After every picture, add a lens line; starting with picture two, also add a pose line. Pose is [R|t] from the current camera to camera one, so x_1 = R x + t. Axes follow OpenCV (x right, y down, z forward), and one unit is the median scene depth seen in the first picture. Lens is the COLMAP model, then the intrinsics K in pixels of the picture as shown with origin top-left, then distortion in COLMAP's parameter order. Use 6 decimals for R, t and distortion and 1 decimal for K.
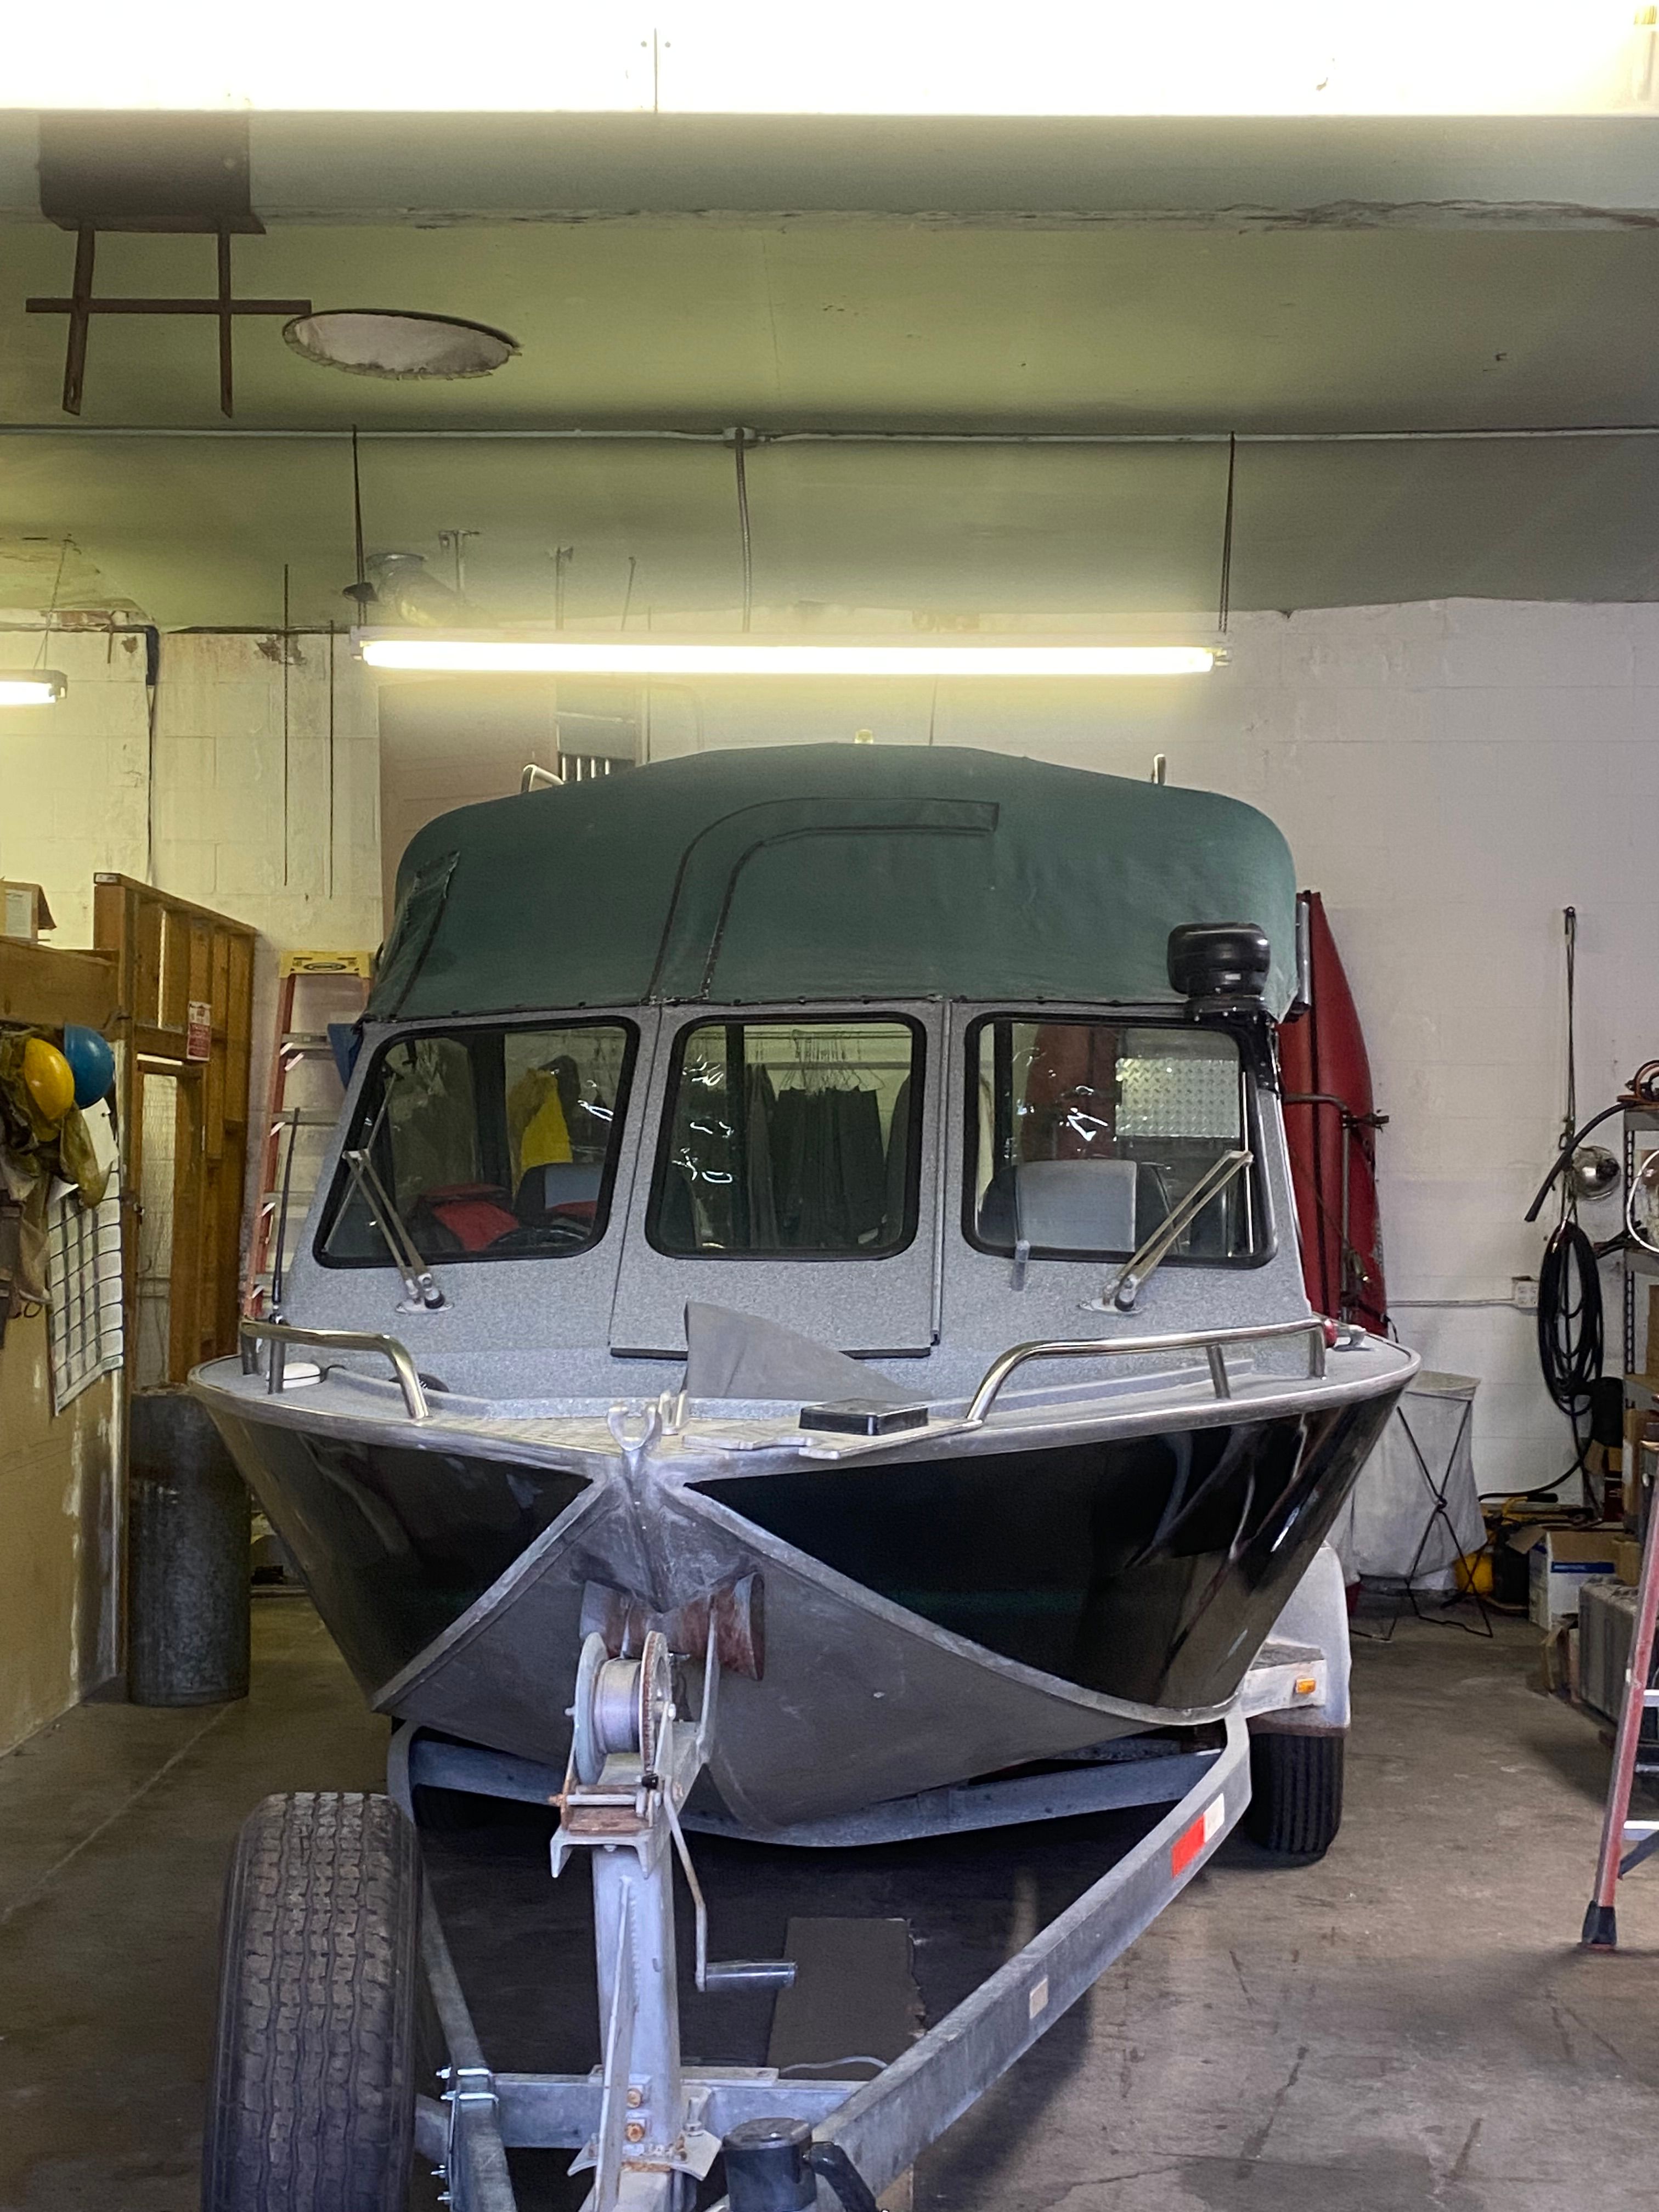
lens RADIAL K [[2981.7, 0, 791.3], [0, 2981.7, 1132.2], [0, 0, 1]] dist [0.123031, -0.099470]
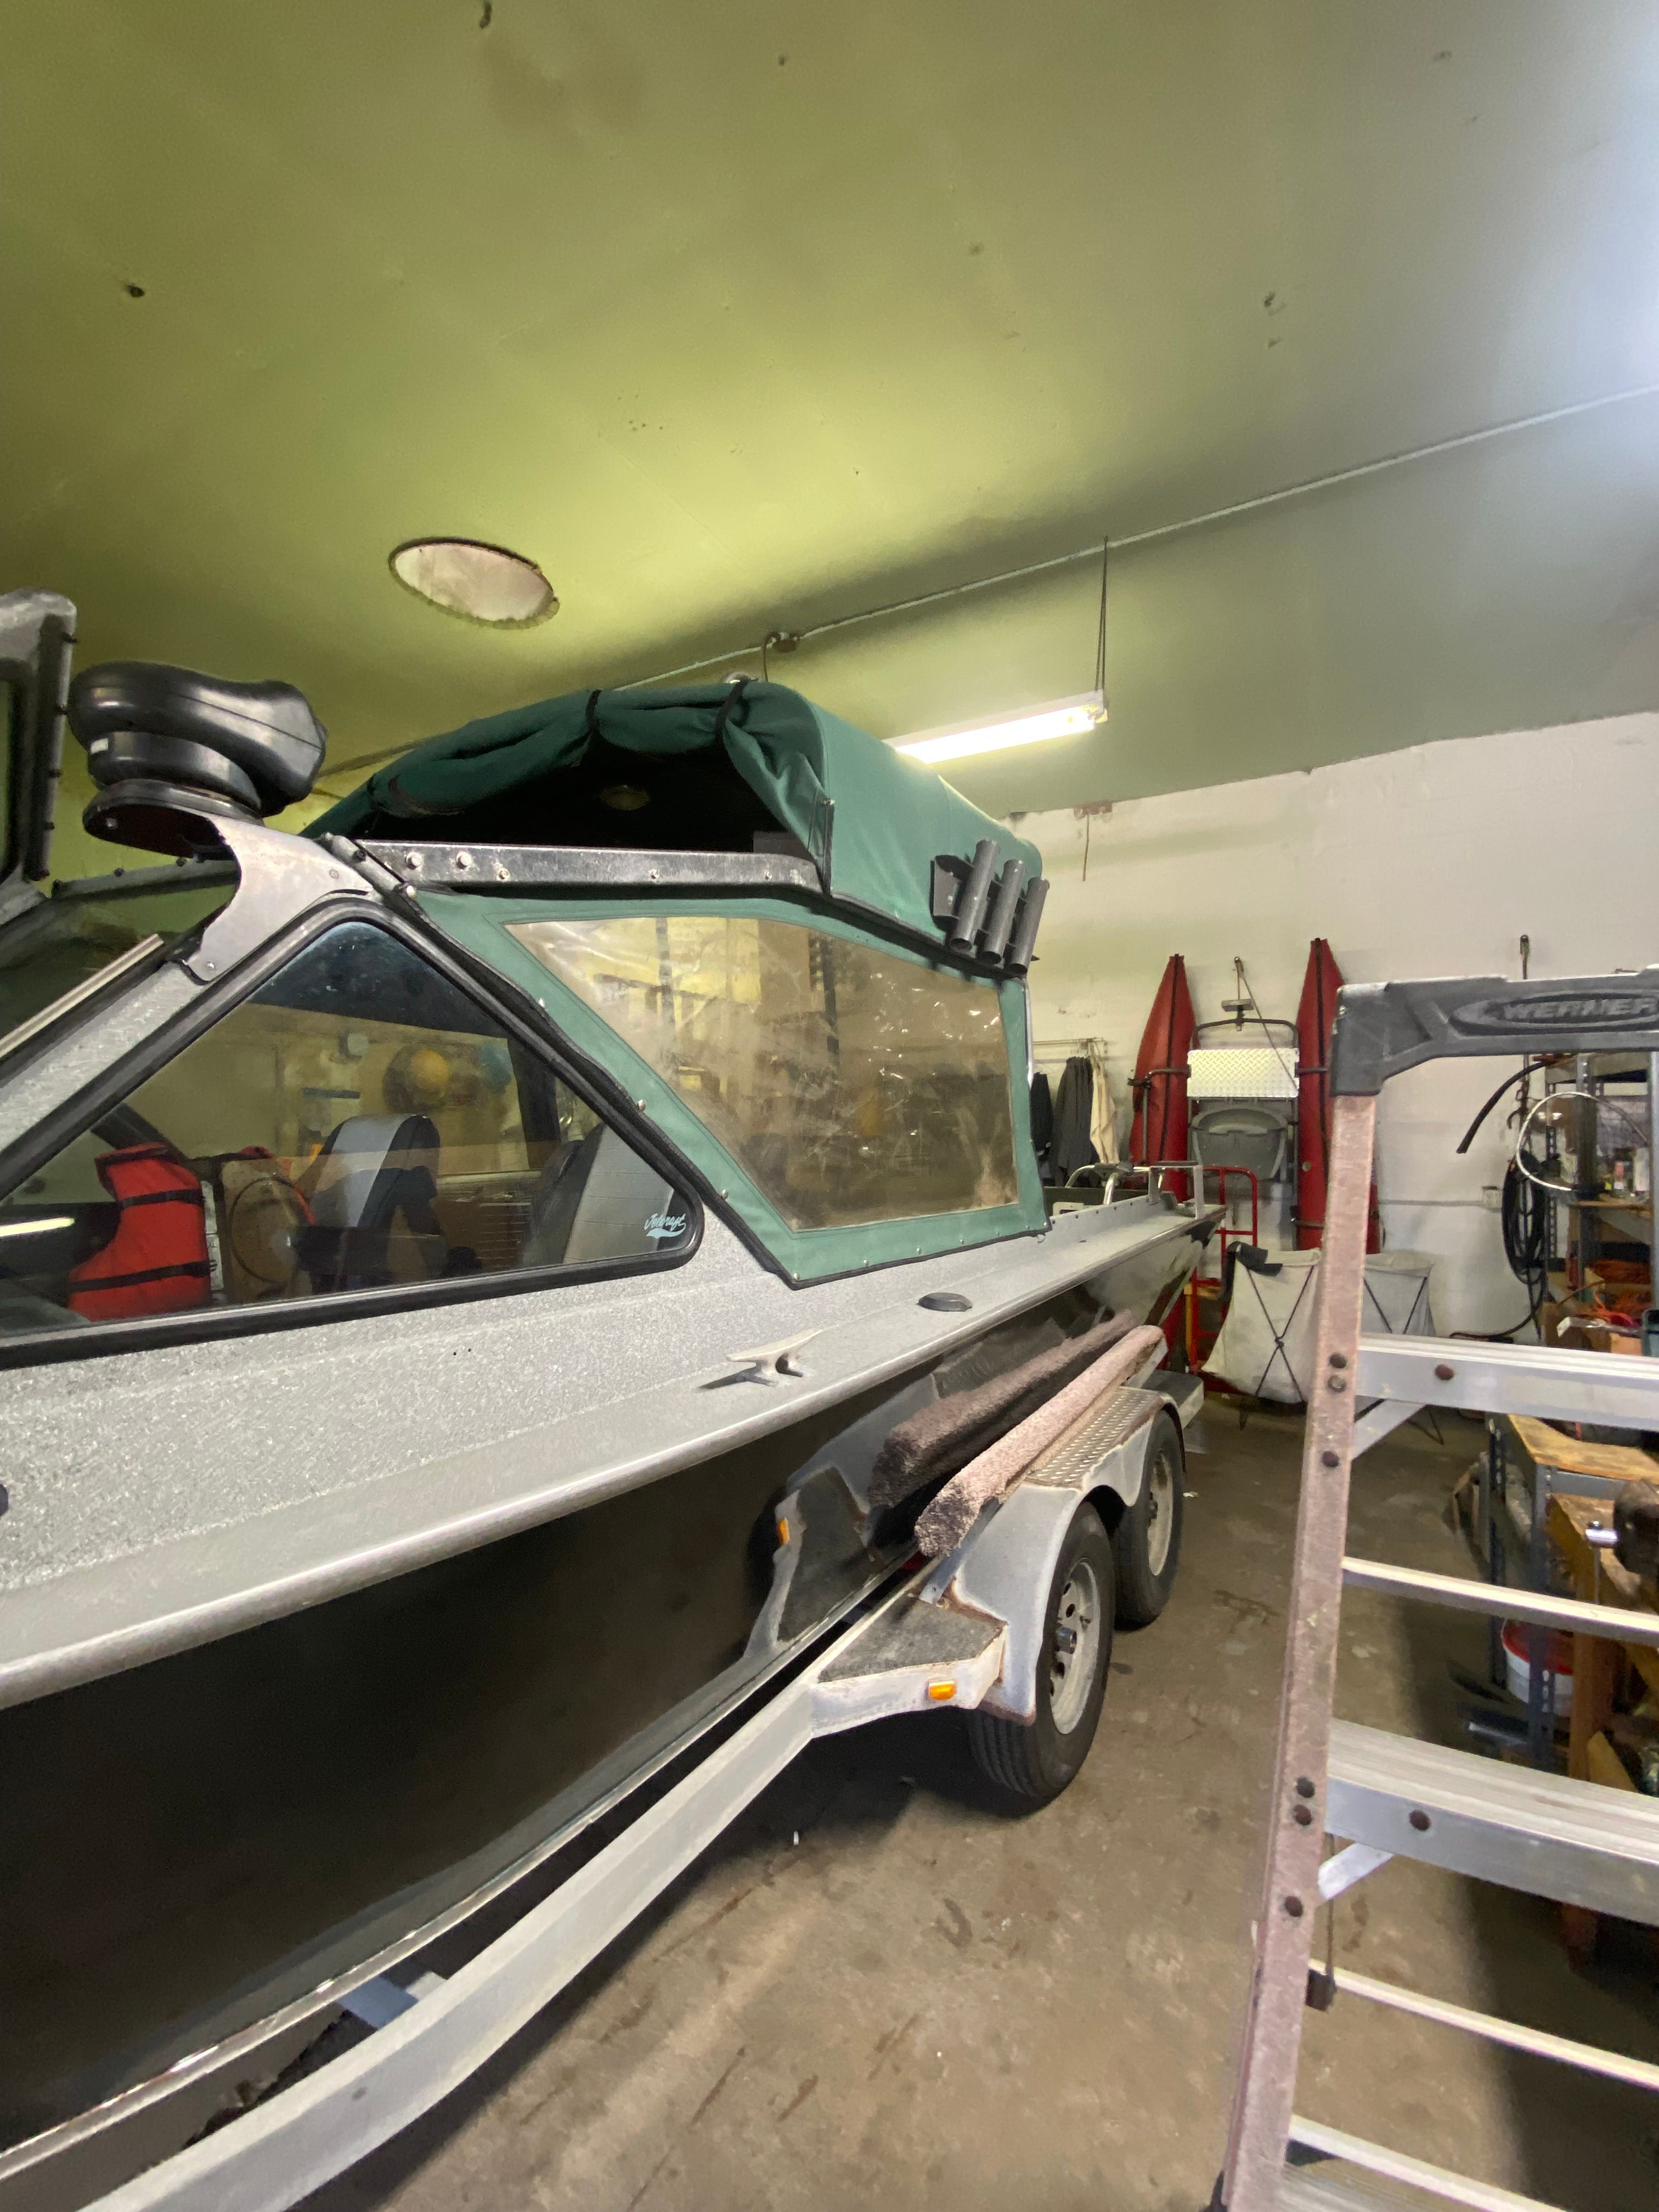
lens RADIAL K [[898.5, 0, 837.7], [0, 898.5, 1106.9], [0, 0, 1]] dist [0.030192, -0.026796]
pose [[0.887081, -0.011337, -0.461474, 0.311760], [0.011147, 0.999933, -0.003137, 0.011821], [0.461478, -0.002361, 0.887148, 0.856621]]
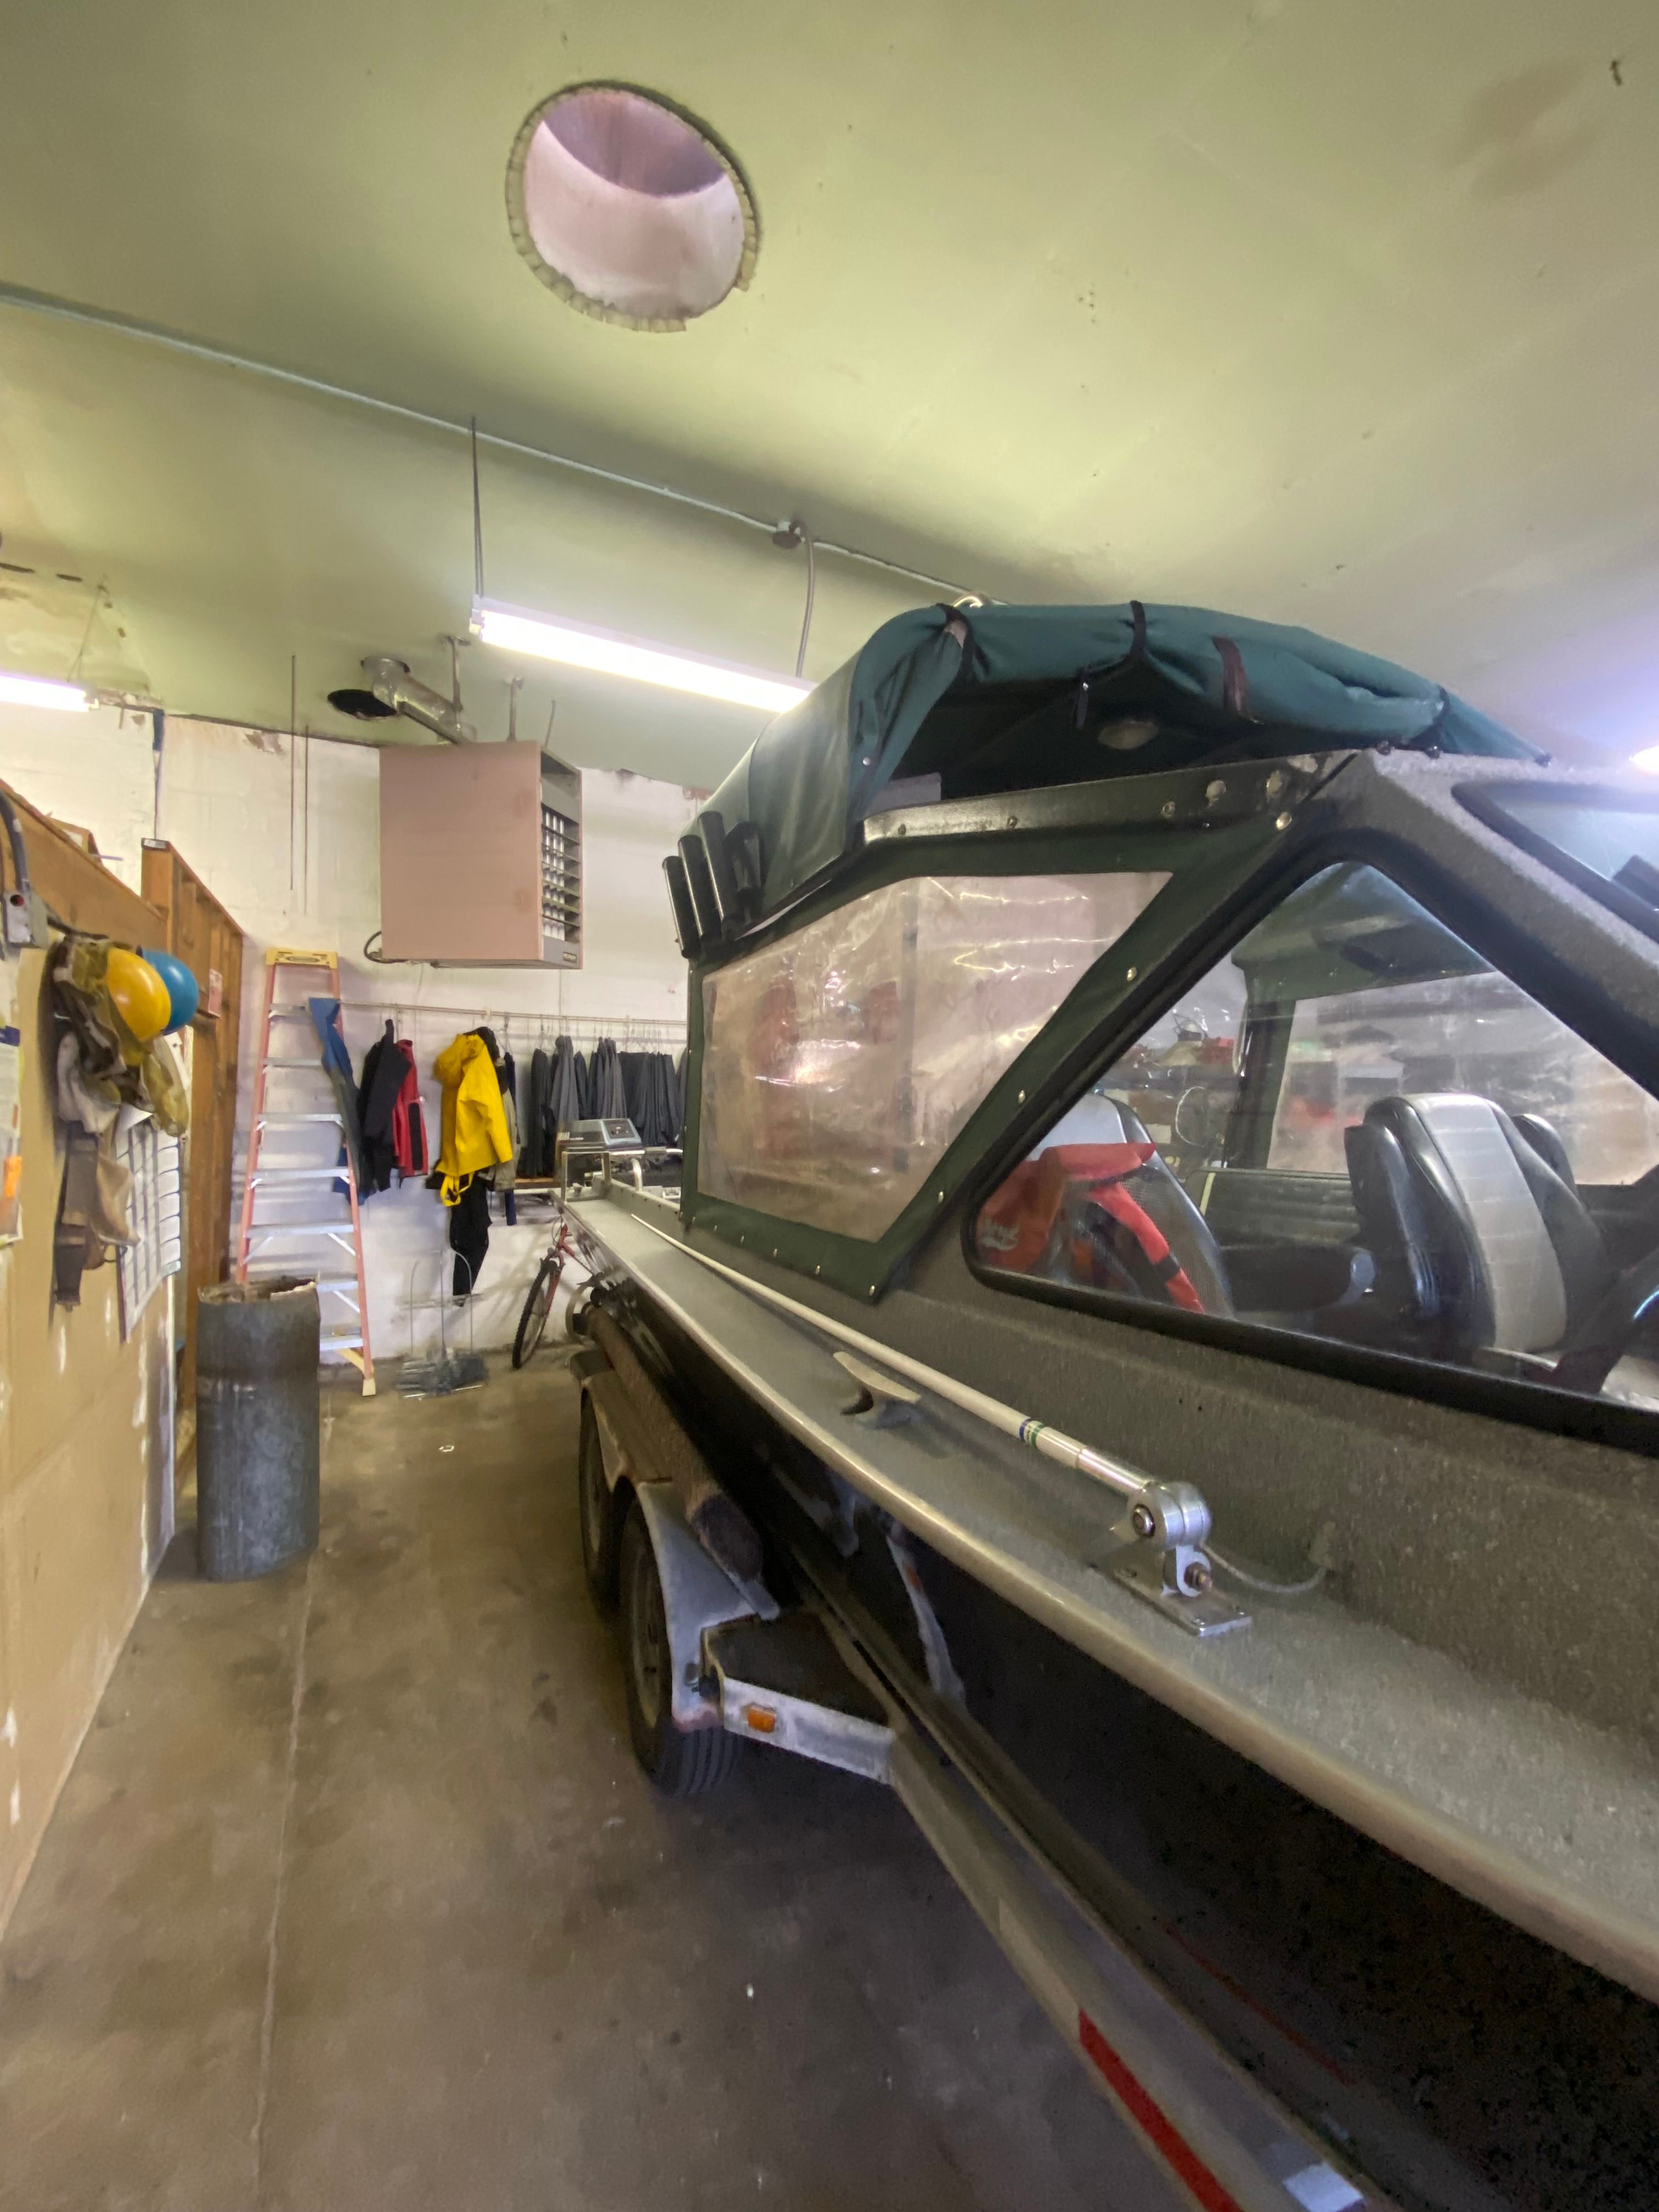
lens RADIAL K [[898.5, 0, 837.7], [0, 898.5, 1106.9], [0, 0, 1]] dist [0.030192, -0.026796]
pose [[0.874763, -0.002210, 0.484545, -0.268576], [-0.008250, 0.999777, 0.019454, 0.011484], [-0.484480, -0.021015, 0.874550, 0.910987]]
